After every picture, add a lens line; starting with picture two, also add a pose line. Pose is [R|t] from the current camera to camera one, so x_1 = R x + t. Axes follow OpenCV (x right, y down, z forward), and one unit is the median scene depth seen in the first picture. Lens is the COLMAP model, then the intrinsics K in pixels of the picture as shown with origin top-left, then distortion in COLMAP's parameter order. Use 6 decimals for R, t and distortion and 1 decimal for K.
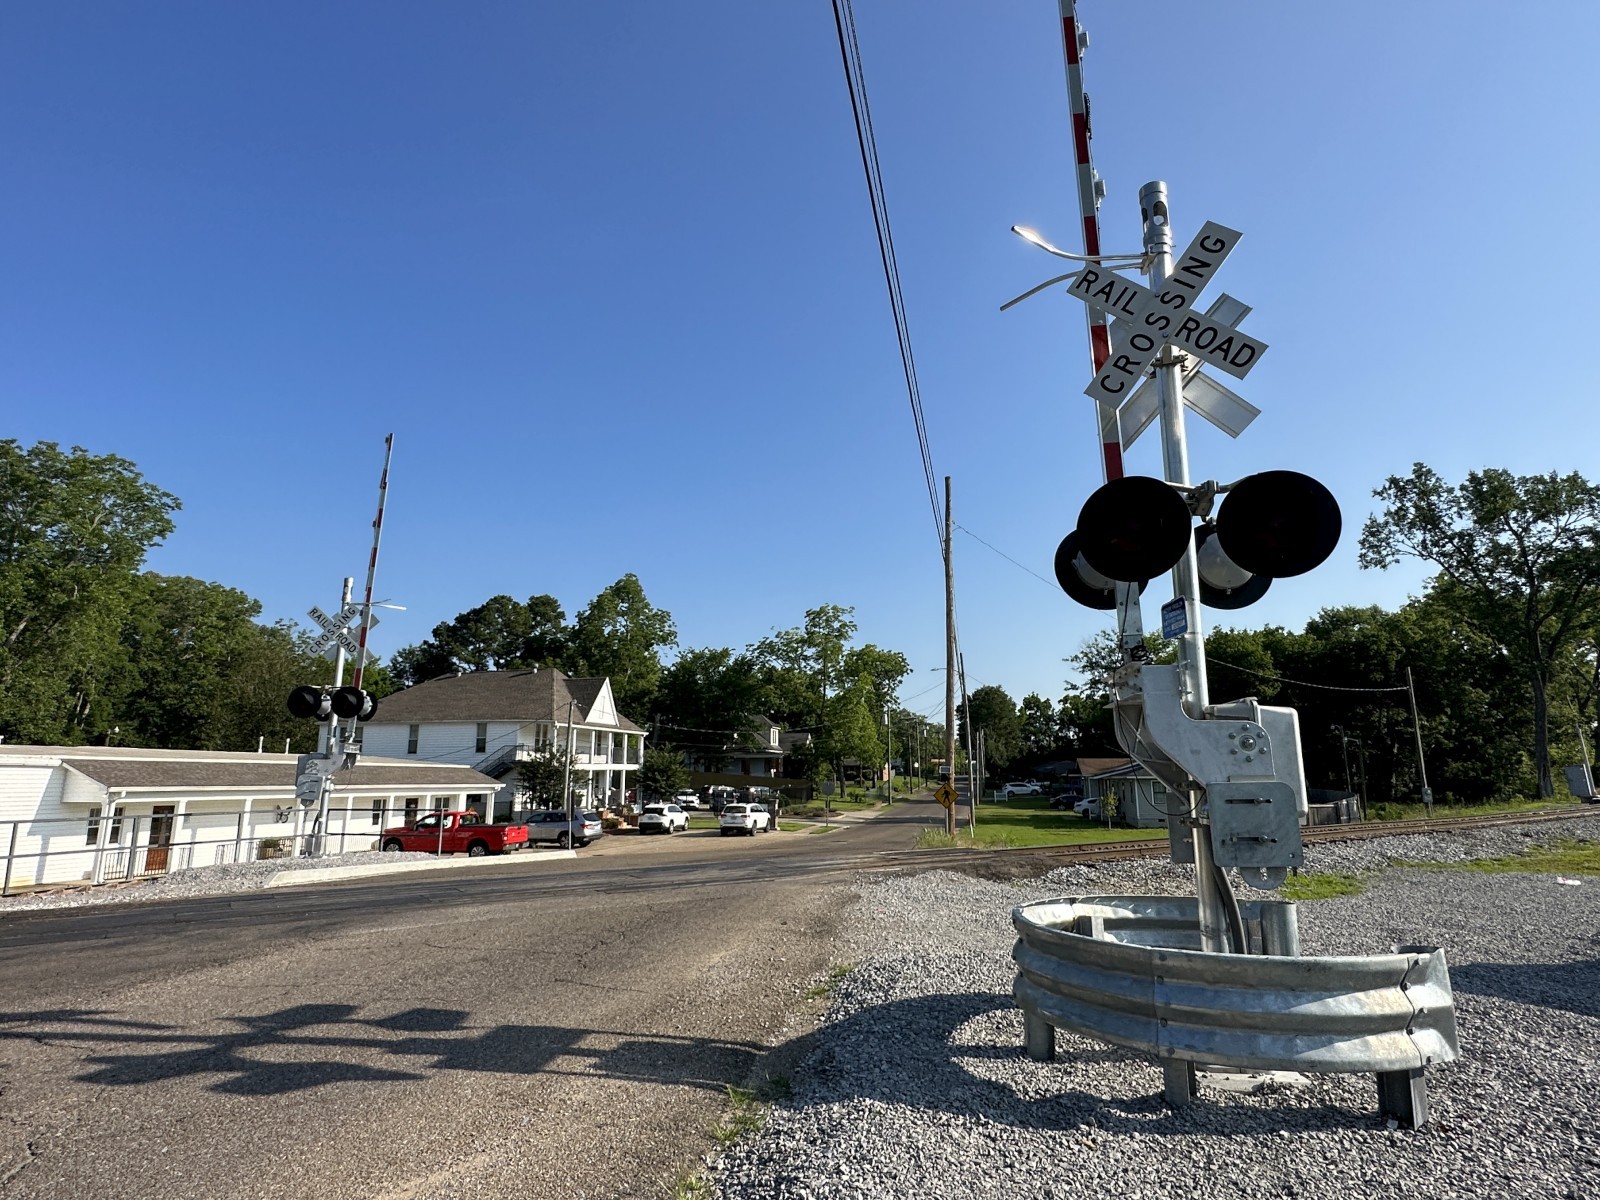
lens RADIAL K [[874.6, 0, 803.5], [0, 874.6, 601.1], [0, 0, 1]] dist [-0.001348, -0.000194]
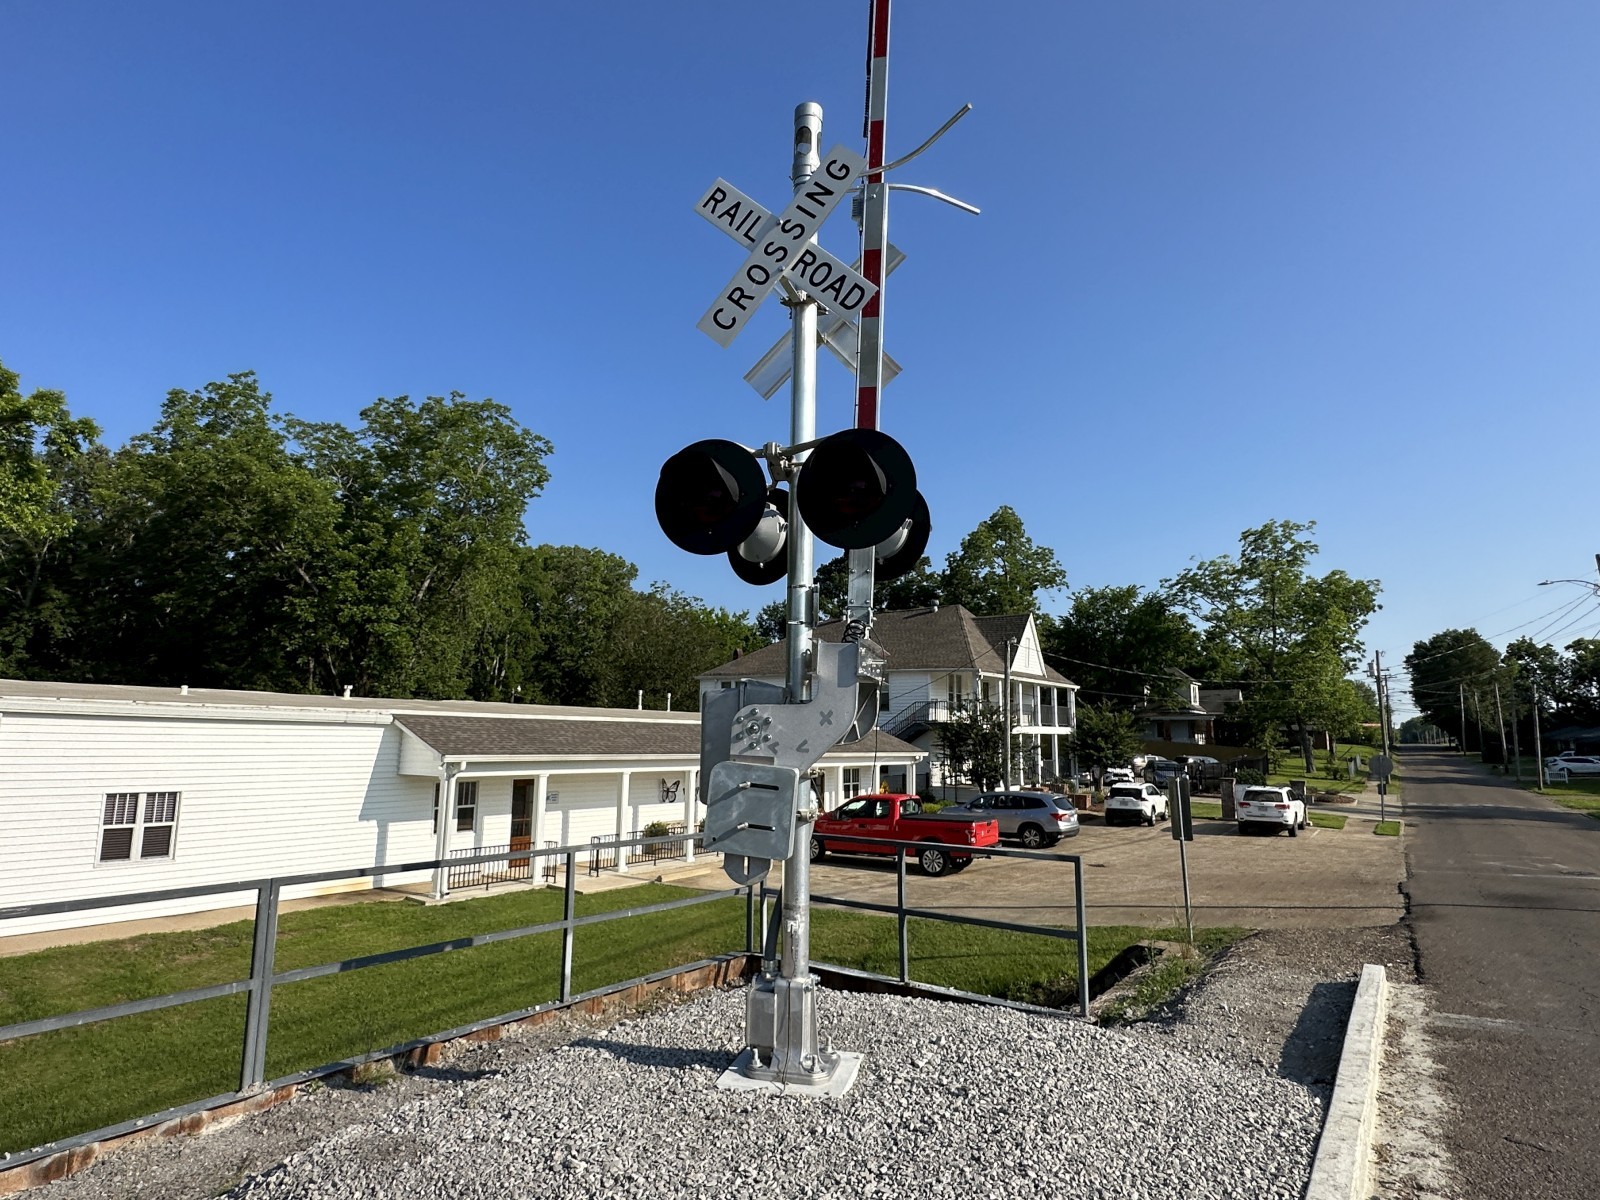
lens RADIAL K [[874.6, 0, 803.5], [0, 874.6, 601.1], [0, 0, 1]] dist [-0.001348, -0.000194]
pose [[0.930083, -0.044923, -0.364593, -0.110408], [0.060219, 0.997713, 0.030687, 0.035097], [0.362381, -0.050497, 0.930661, 0.187233]]
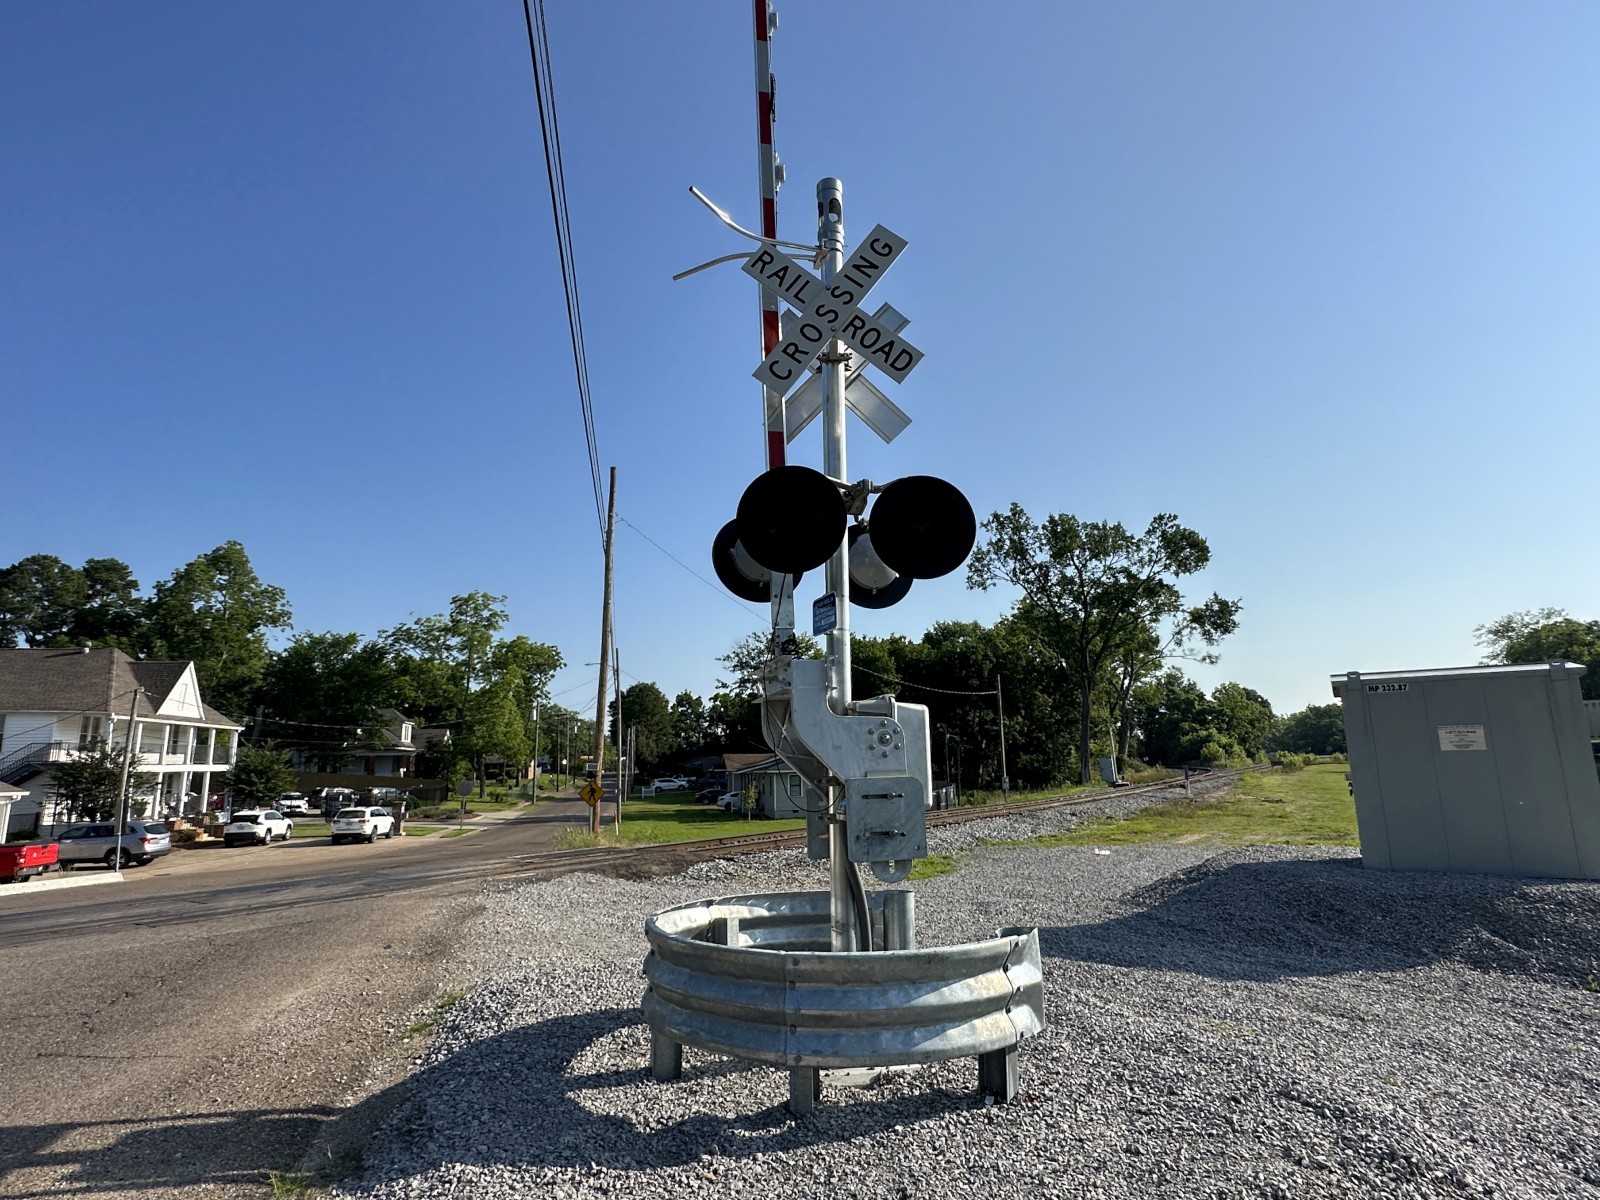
lens RADIAL K [[873.1, 0, 800.0], [0, 873.1, 600.0], [0, 0, 1]] dist [-0.002681, 0.001488]
pose [[0.926745, 0.058134, 0.371166, 0.001993], [-0.059090, 0.998214, -0.008805, 0.001040], [-0.371014, -0.013772, 0.928525, 0.006253]]
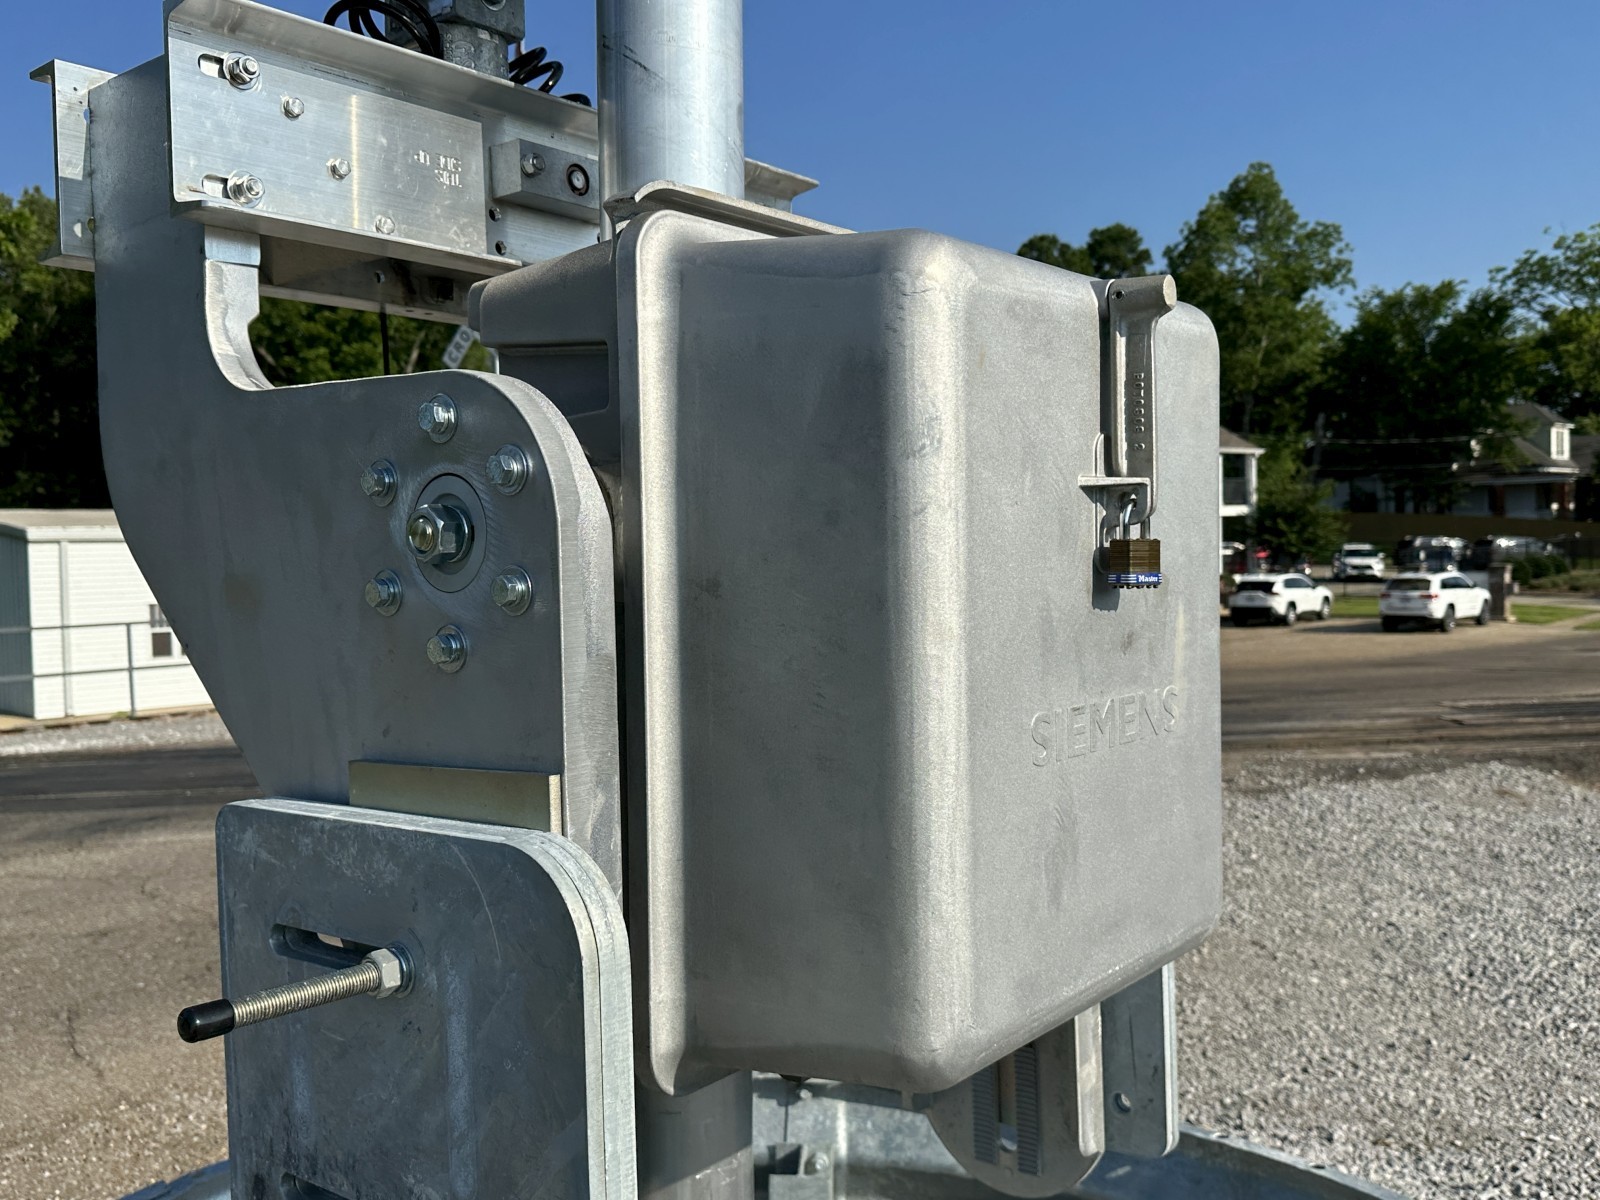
lens RADIAL K [[1418.1, 0, 827.5], [0, 1418.1, 589.8], [0, 0, 1]] dist [0.160251, -0.303675]
pose [[0.860448, -0.000189, -0.509539, 0.047627], [0.123470, 0.970274, 0.208141, 0.009797], [0.494353, -0.242007, 0.834894, 0.060844]]
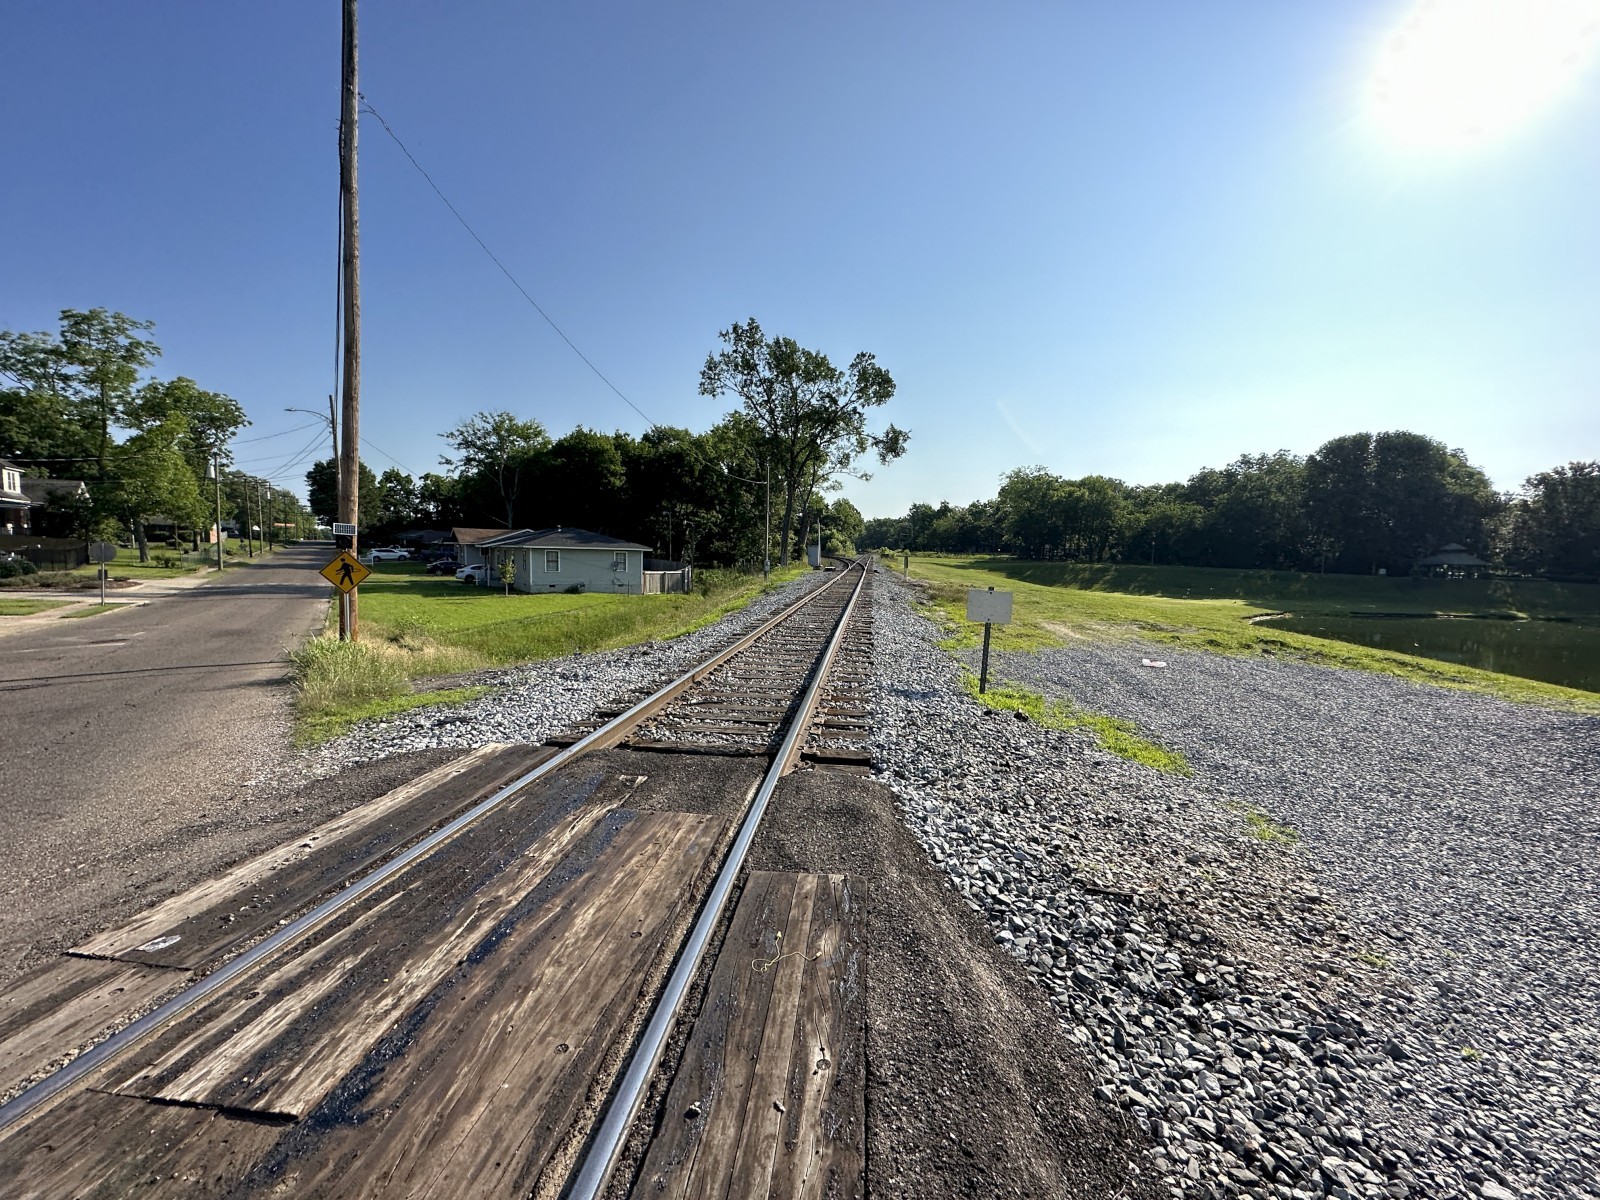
lens RADIAL K [[640.0, 0, 796.9], [0, 640.0, 601.9], [0, 0, 1]] dist [-0.001068, 0.000976]
pose [[0.675497, -0.039380, 0.736310, 0.020627], [-0.169083, 0.963692, 0.206660, 0.043847], [-0.717715, -0.264096, 0.644313, 0.215357]]
